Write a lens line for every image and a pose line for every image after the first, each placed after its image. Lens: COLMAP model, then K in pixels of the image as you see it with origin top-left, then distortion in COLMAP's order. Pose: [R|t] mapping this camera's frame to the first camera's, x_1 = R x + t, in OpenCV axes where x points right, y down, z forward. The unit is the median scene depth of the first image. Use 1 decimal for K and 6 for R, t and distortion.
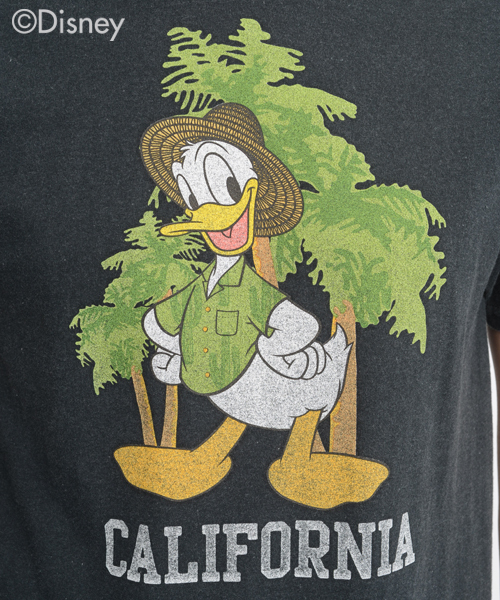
lens RADIAL K [[3875.3, 0, 250.4], [0, 3875.3, 301.6], [0, 0, 1]] dist [-1.671943, 0.000000]
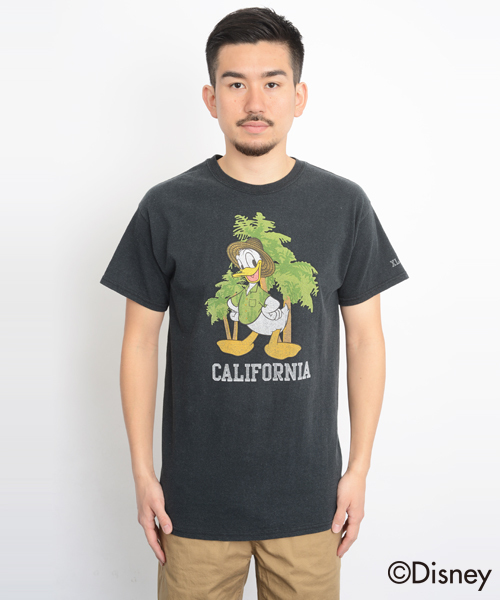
lens RADIAL K [[3875.3, 0, 247.6], [0, 3875.3, 294.8], [0, 0, 1]] dist [-1.671943, 0.000000]
pose [[0.999998, -0.000529, 0.001797, -0.016100], [0.000526, 0.999998, 0.001875, -0.007829], [-0.001798, -0.001874, 0.999997, -2.342576]]
